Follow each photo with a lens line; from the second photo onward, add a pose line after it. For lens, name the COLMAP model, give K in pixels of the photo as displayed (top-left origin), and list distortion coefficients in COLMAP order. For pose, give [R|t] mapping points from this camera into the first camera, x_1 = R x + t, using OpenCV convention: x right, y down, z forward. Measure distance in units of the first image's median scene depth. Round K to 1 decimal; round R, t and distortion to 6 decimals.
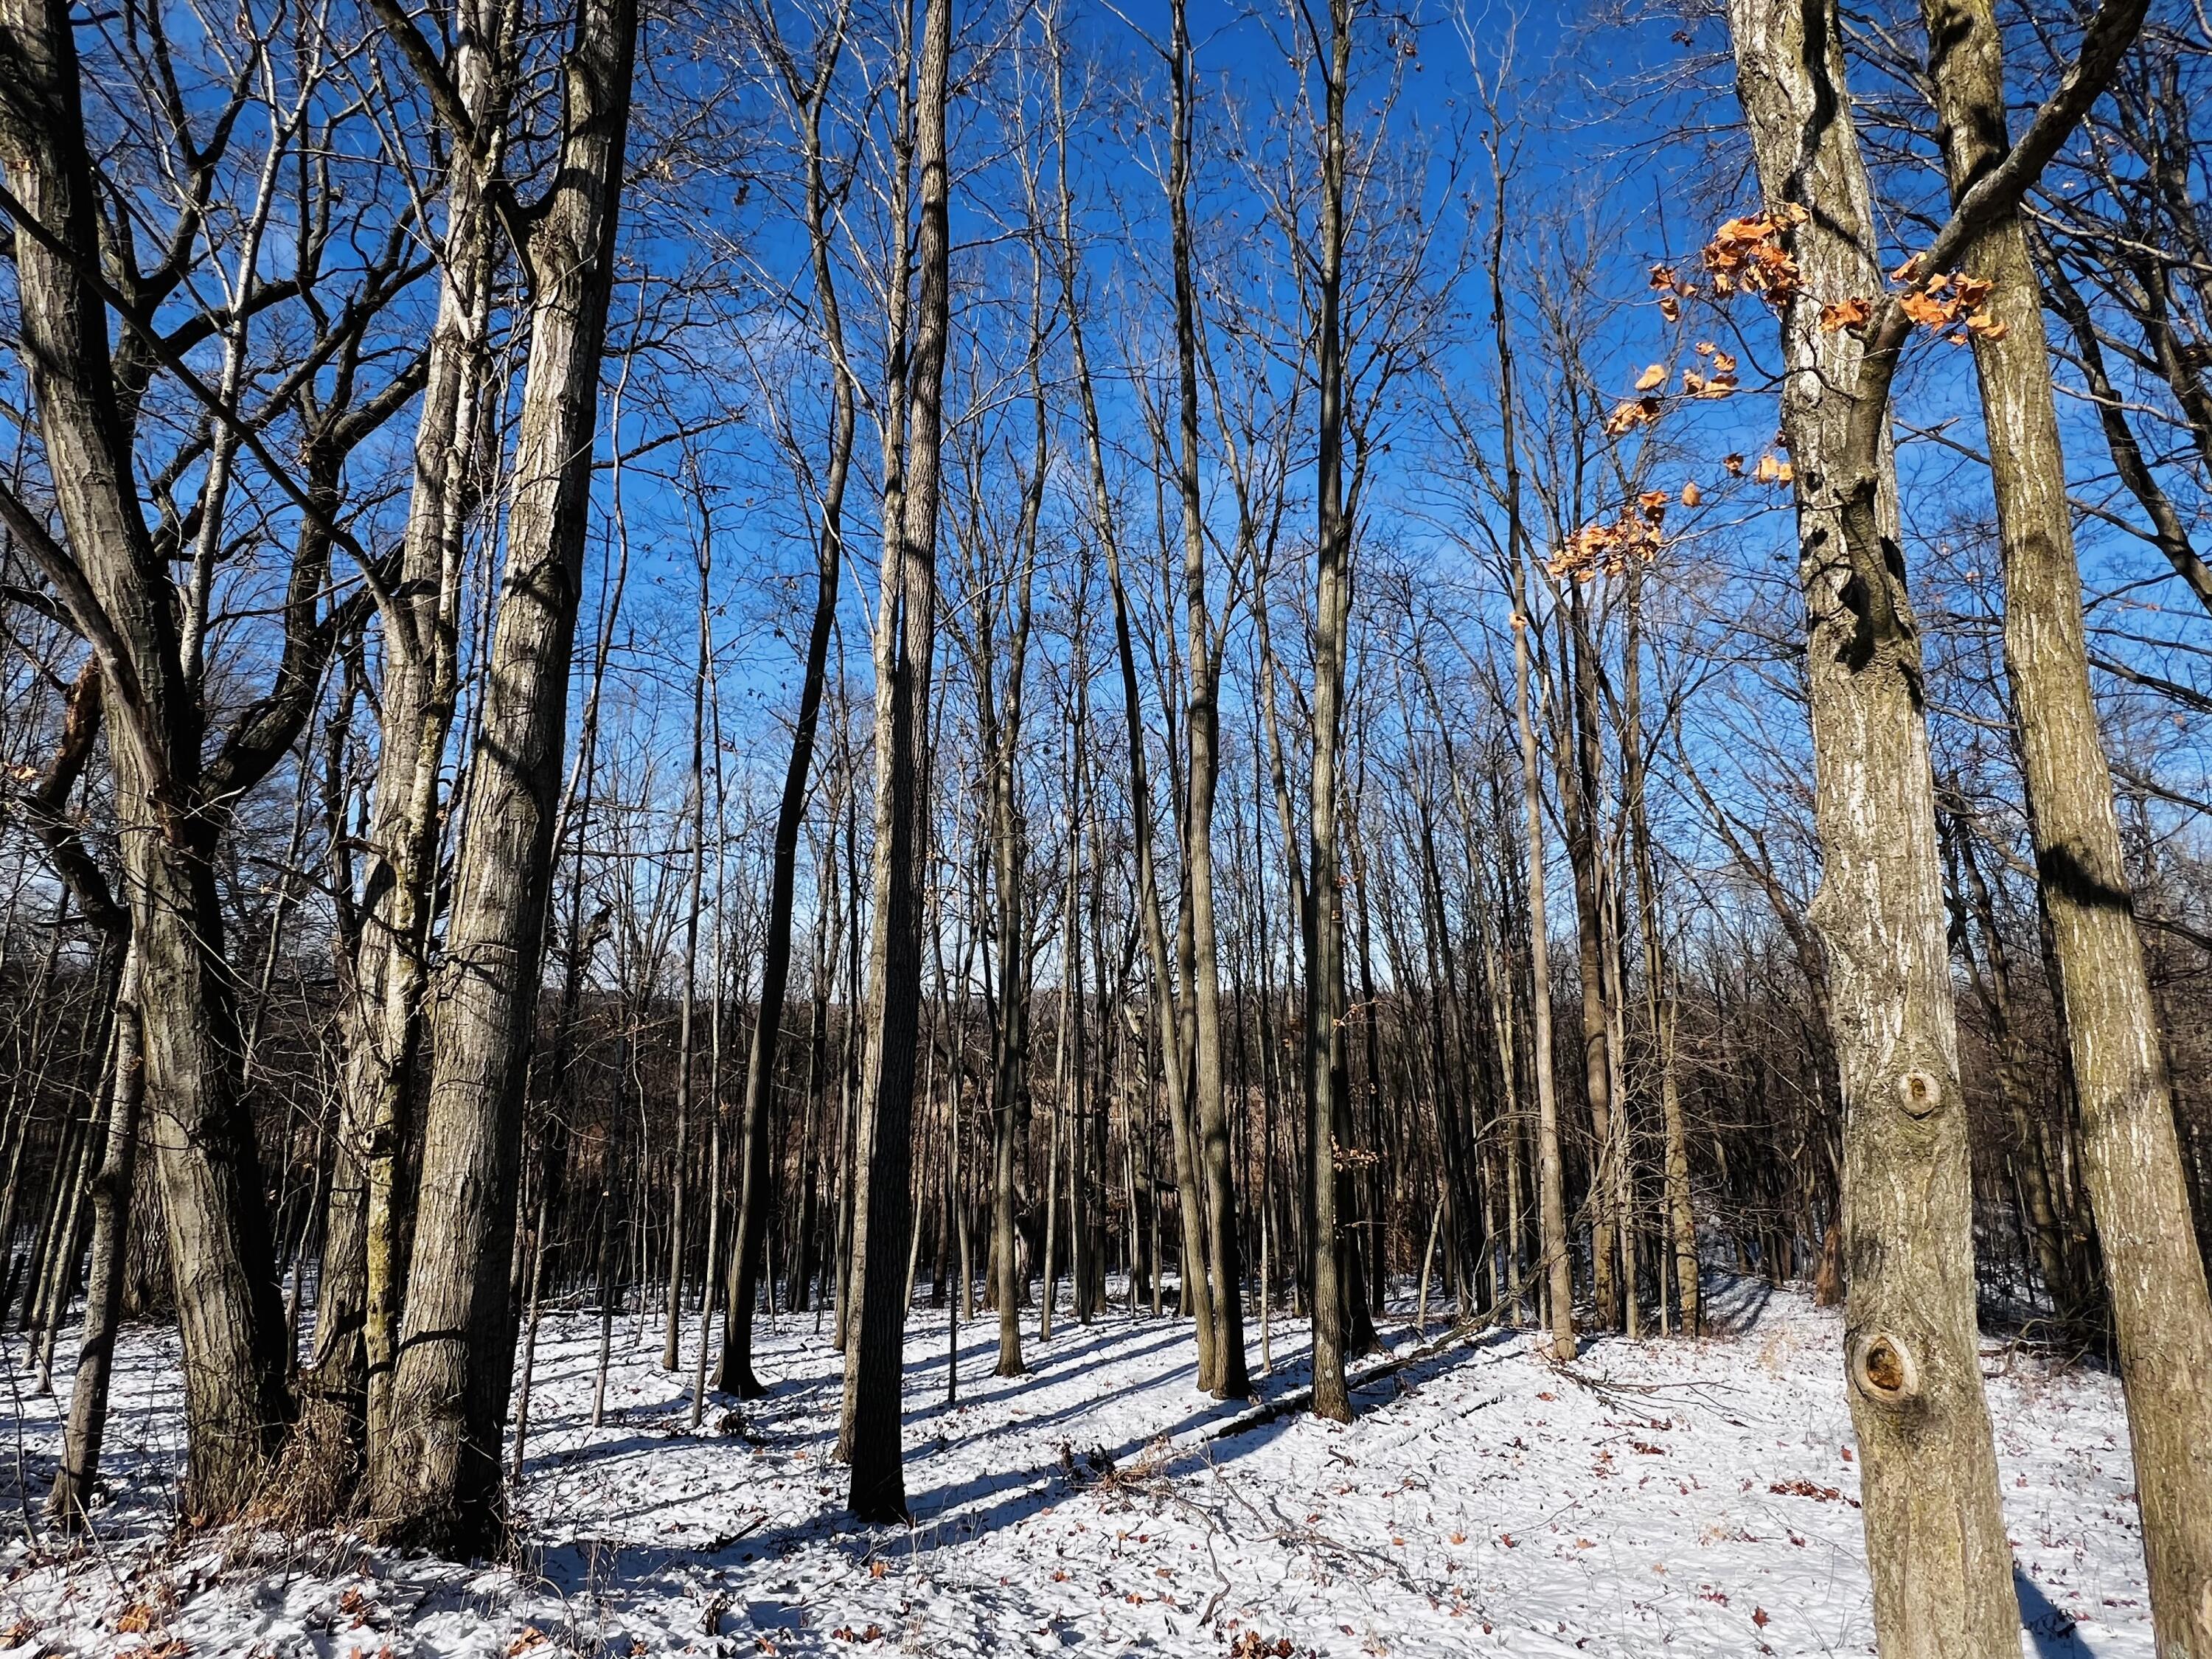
lens RADIAL K [[1076.2, 0, 1106.0], [0, 1076.2, 829.5], [0, 0, 1]] dist [-0.001017, 0.000016]
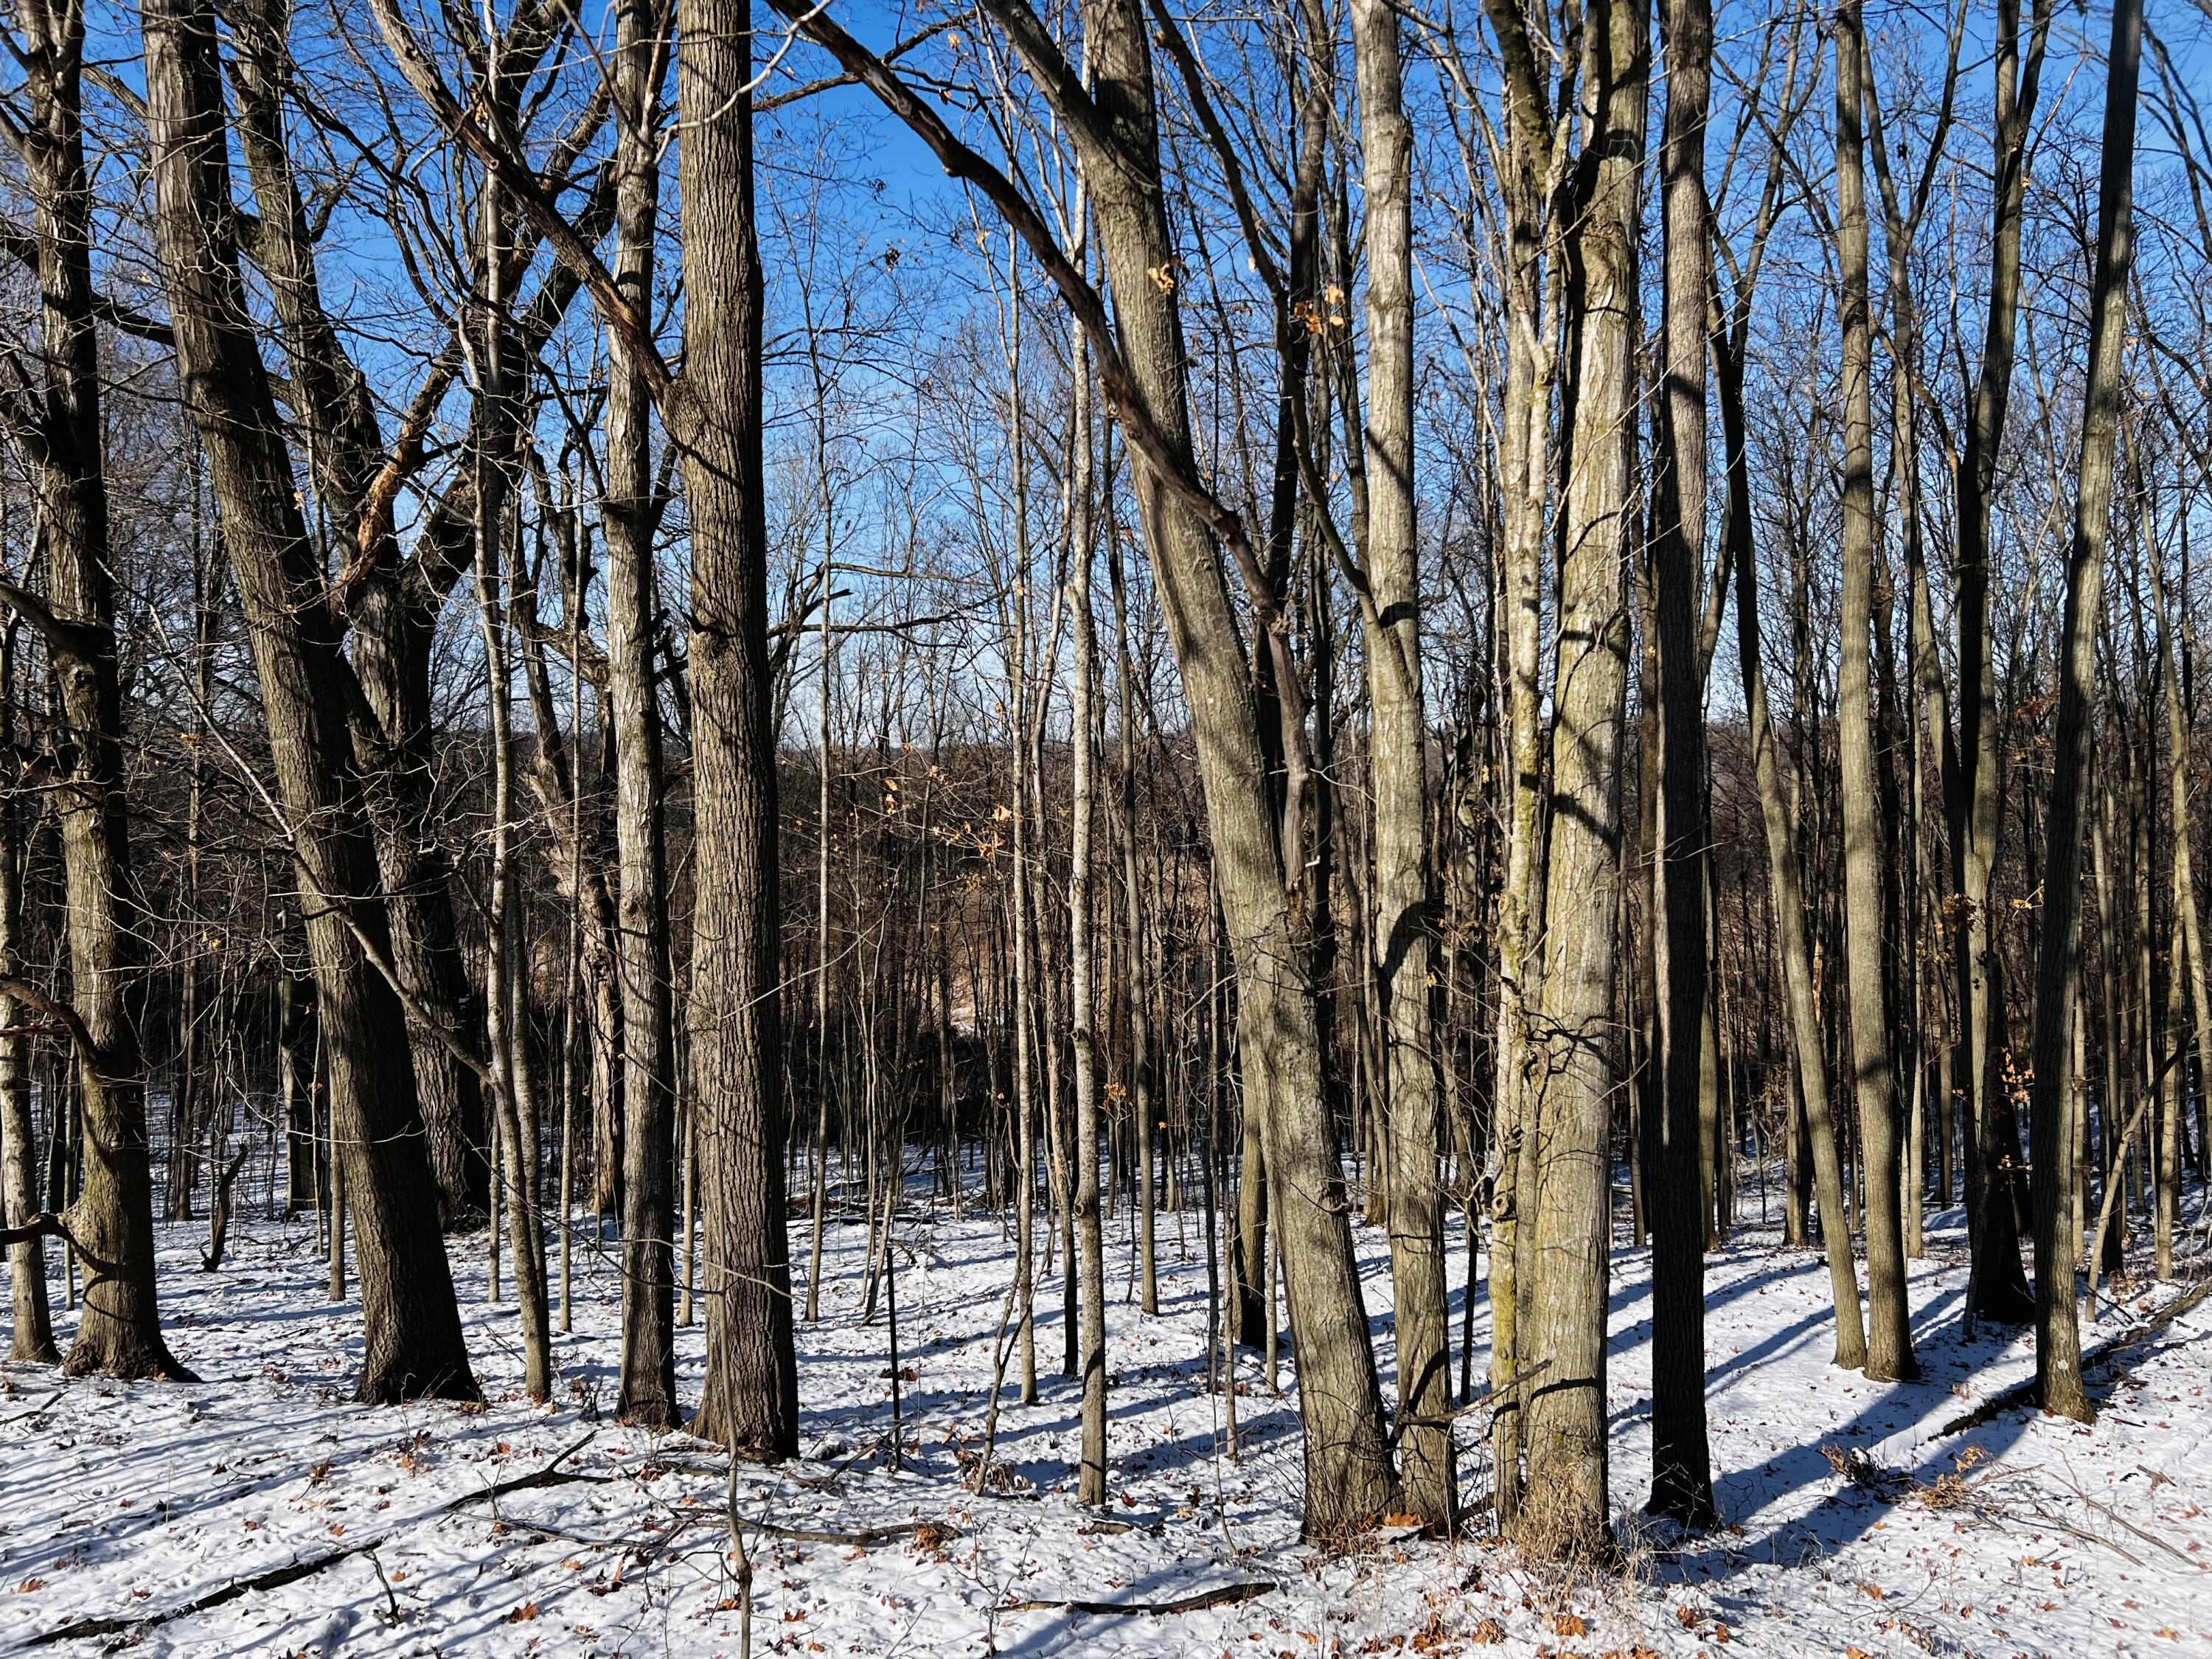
lens RADIAL K [[1632.9, 0, 1105.0], [0, 1632.9, 803.4], [0, 0, 1]] dist [0.054984, -0.056070]
pose [[0.991628, -0.005105, -0.129027, -0.422586], [0.030164, 0.980730, 0.193024, -0.202752], [0.125556, -0.195300, 0.972673, -0.255534]]
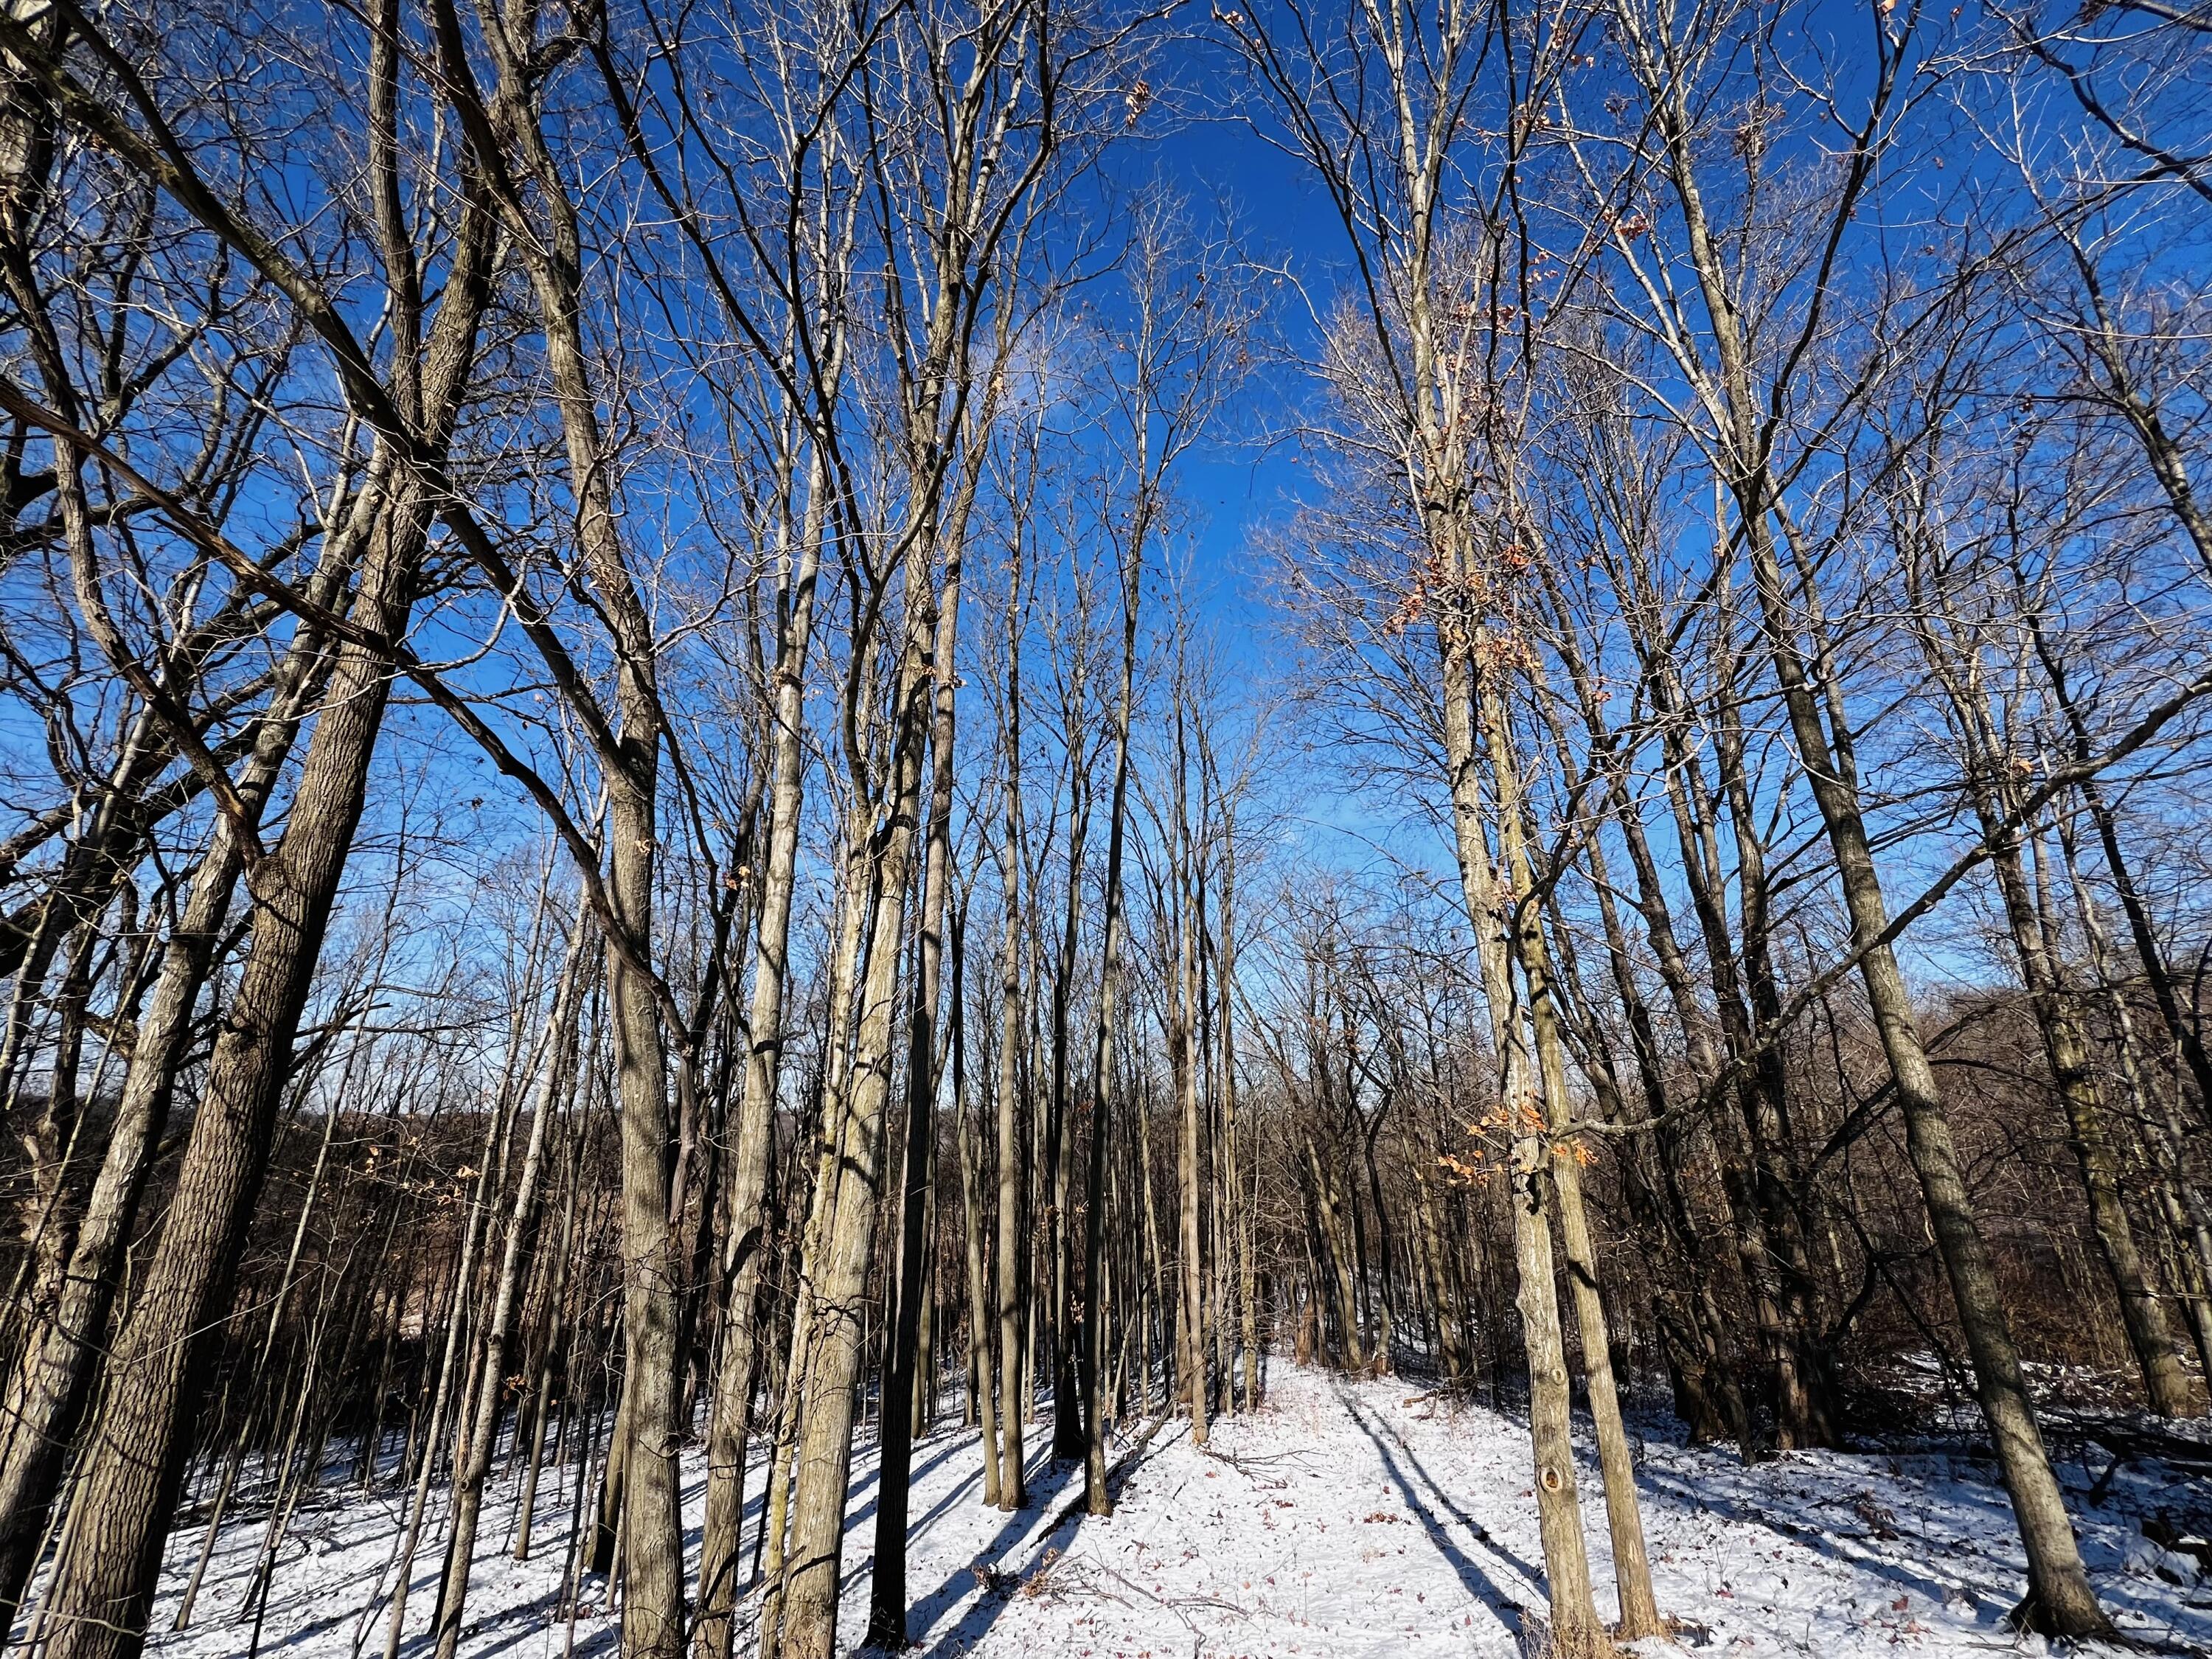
lens RADIAL K [[871.6, 0, 1100.9], [0, 871.6, 836.6], [0, 0, 1]] dist [-0.000699, -0.000273]
pose [[0.923217, 0.121532, 0.364556, -0.411421], [-0.065297, 0.984490, -0.162838, -0.209621], [-0.378691, 0.126530, 0.916833, -0.255562]]
